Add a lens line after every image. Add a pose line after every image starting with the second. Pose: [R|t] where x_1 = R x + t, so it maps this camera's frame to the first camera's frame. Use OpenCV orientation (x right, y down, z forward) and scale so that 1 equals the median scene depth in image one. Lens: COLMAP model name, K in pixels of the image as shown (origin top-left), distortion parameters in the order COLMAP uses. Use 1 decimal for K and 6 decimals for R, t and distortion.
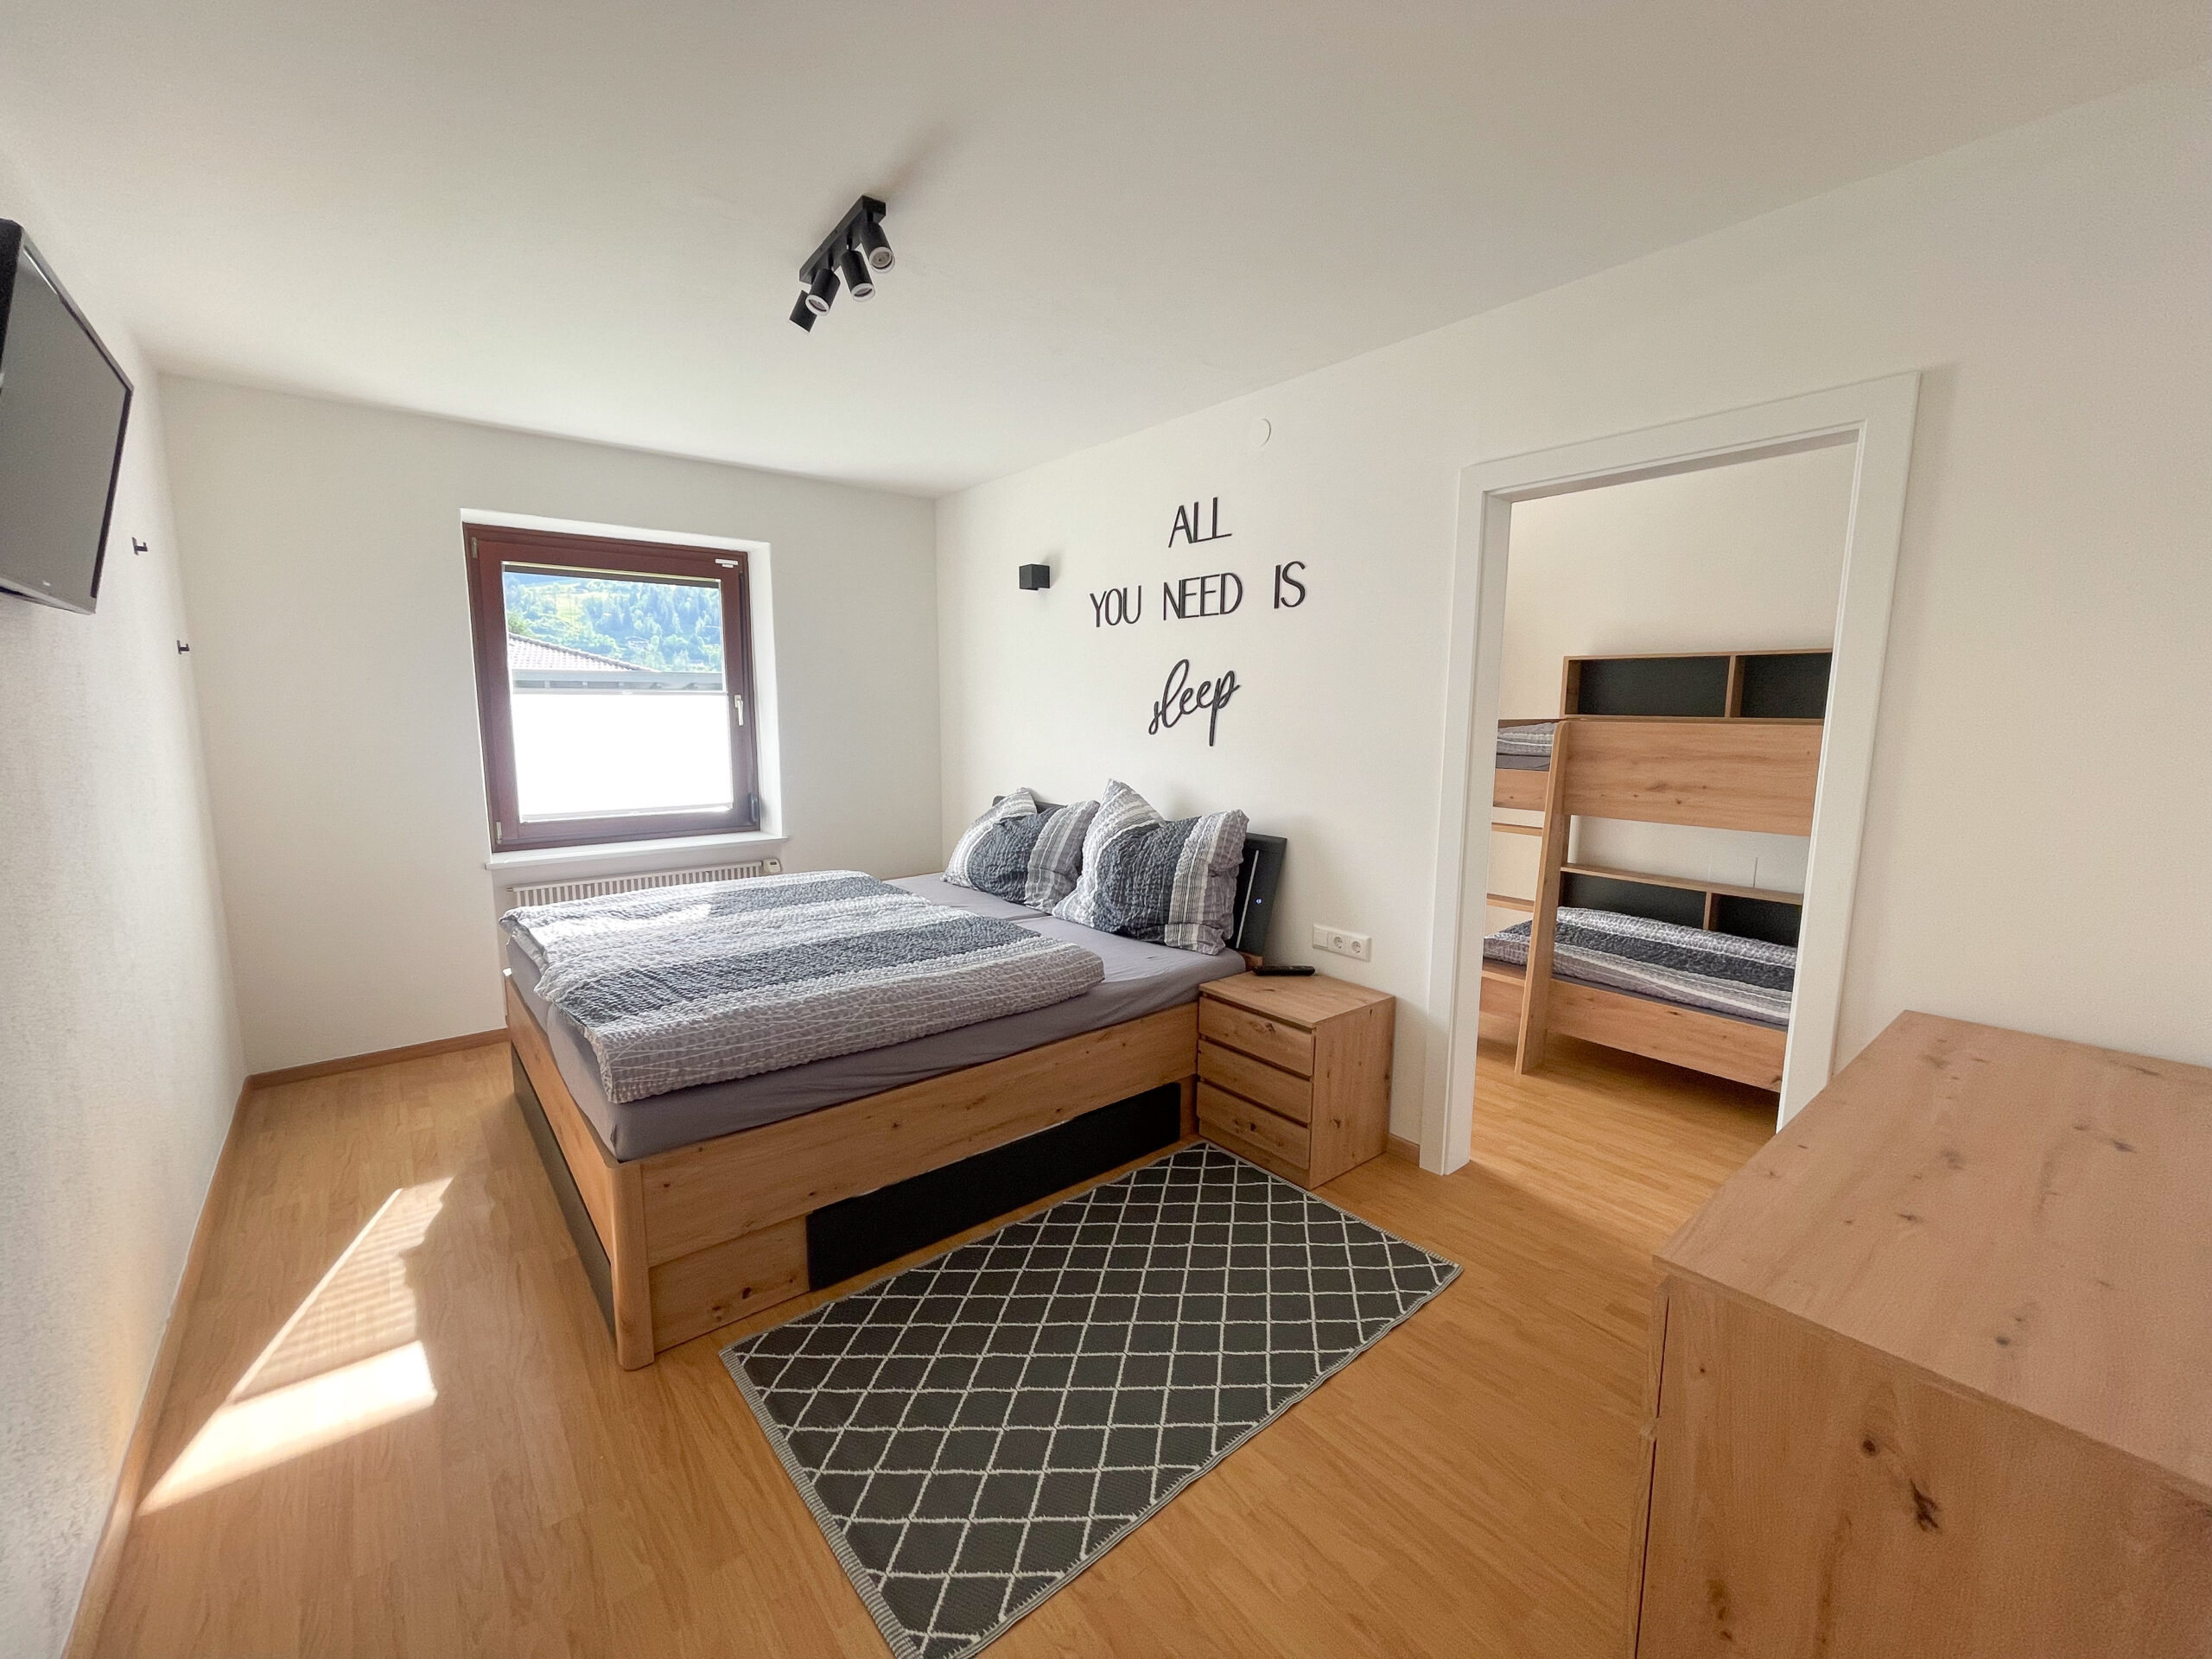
lens RADIAL K [[896.6, 0, 1106.0], [0, 896.6, 829.5], [0, 0, 1]] dist [-0.003053, -0.000186]
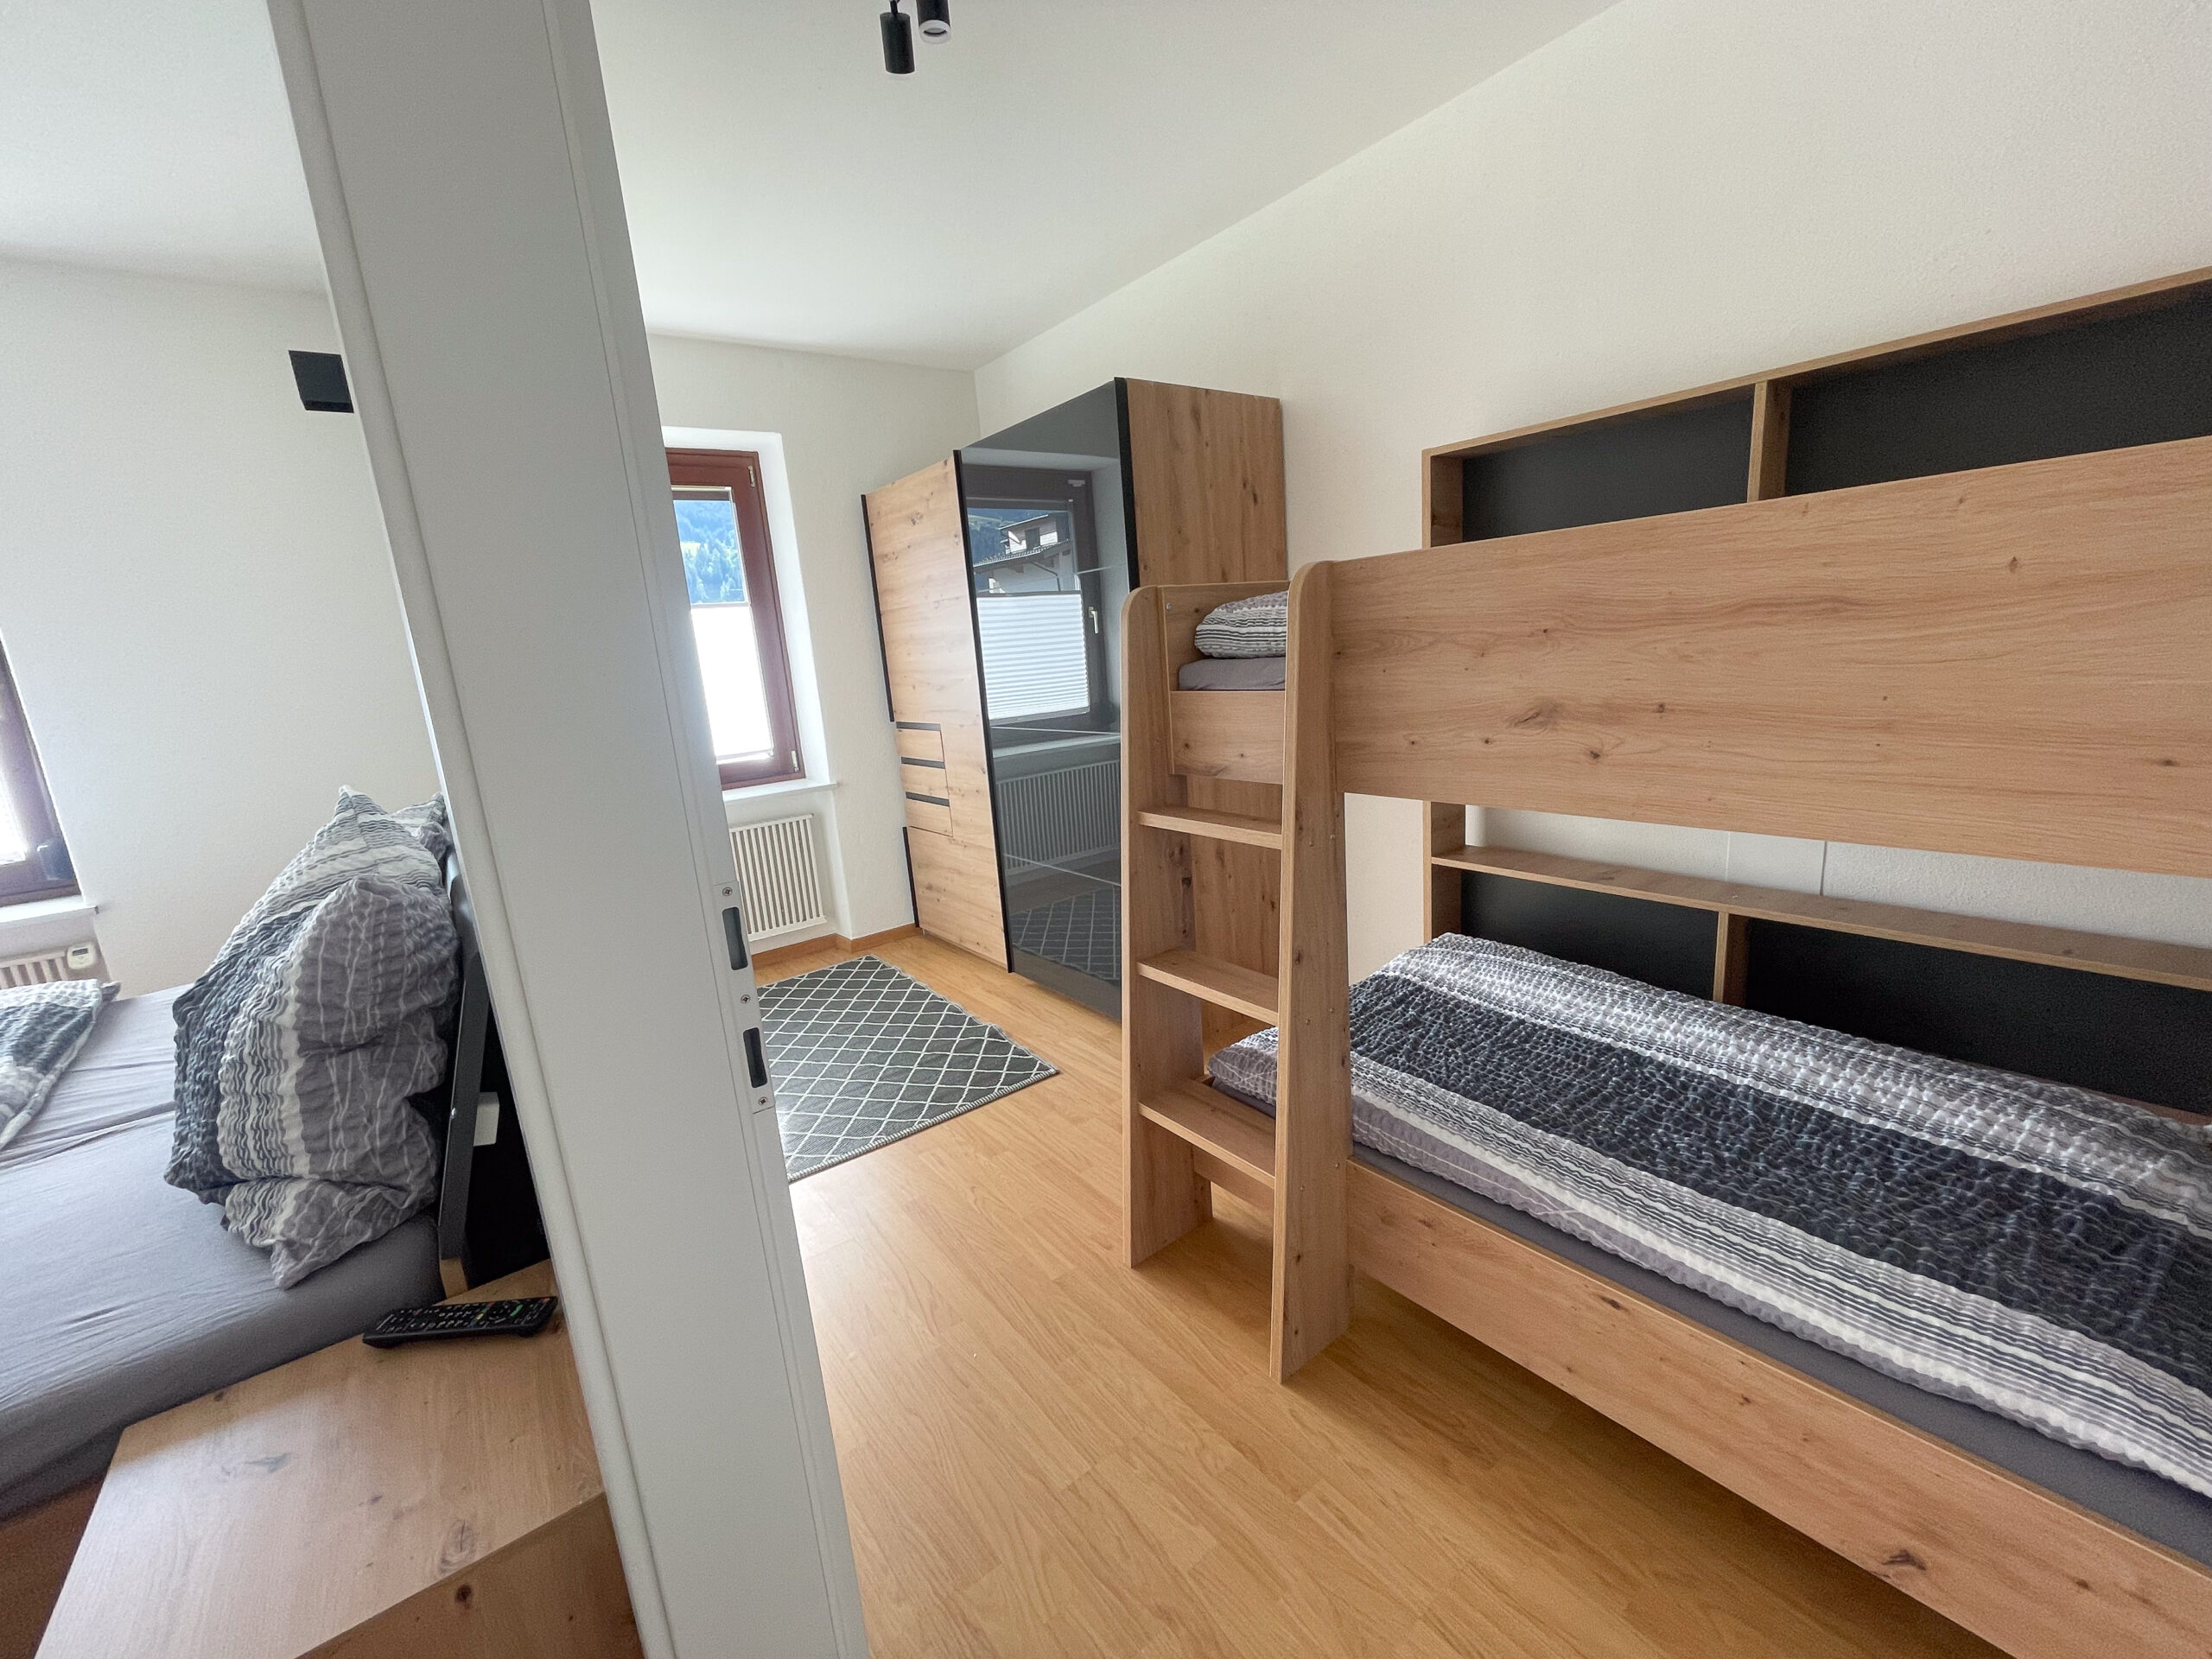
lens RADIAL K [[892.0, 0, 1106.0], [0, 892.0, 829.5], [0, 0, 1]] dist [-0.000260, -0.000061]
pose [[0.995645, -0.076927, -0.052667, 0.434006], [0.080716, 0.993982, 0.074061, -0.039896], [0.046653, -0.077989, 0.995862, 0.597202]]
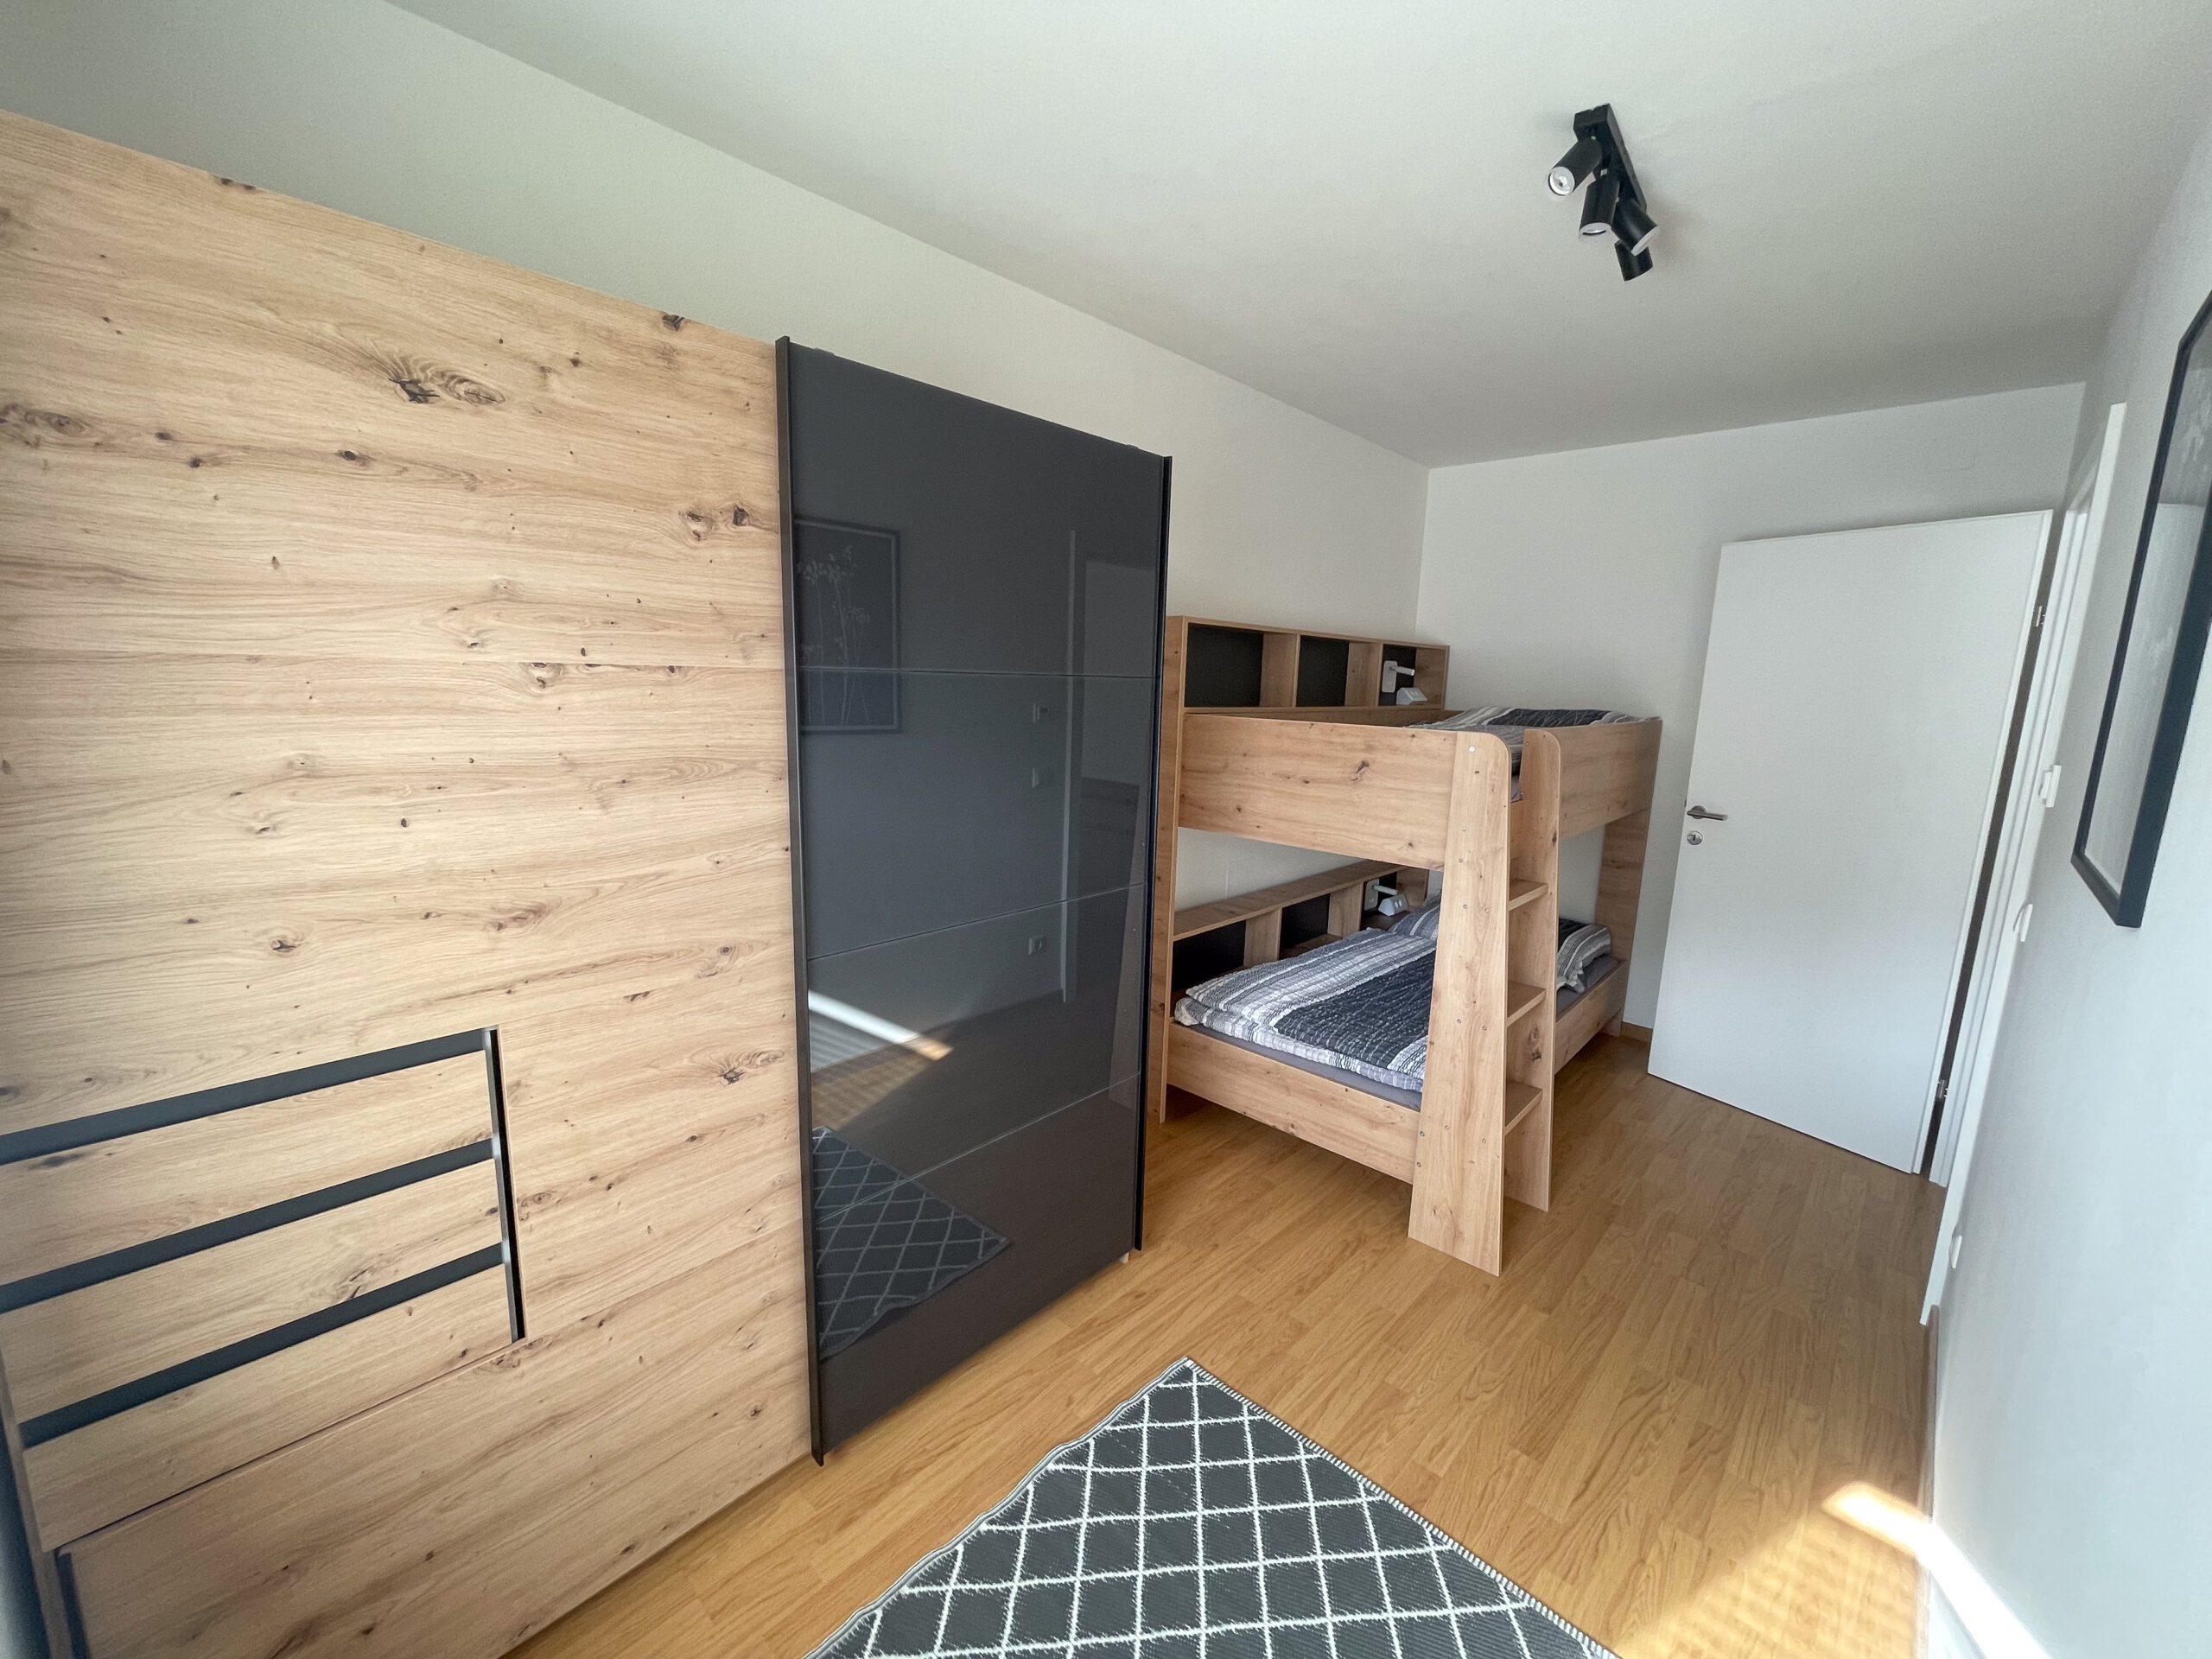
lens RADIAL K [[896.6, 0, 1106.0], [0, 896.6, 829.5], [0, 0, 1]] dist [-0.003053, -0.000186]
pose [[-0.123615, -0.184291, 0.975067, -0.253356], [0.098190, 0.975510, 0.196823, -0.249525], [-0.987460, 0.120072, -0.102492, 1.573213]]
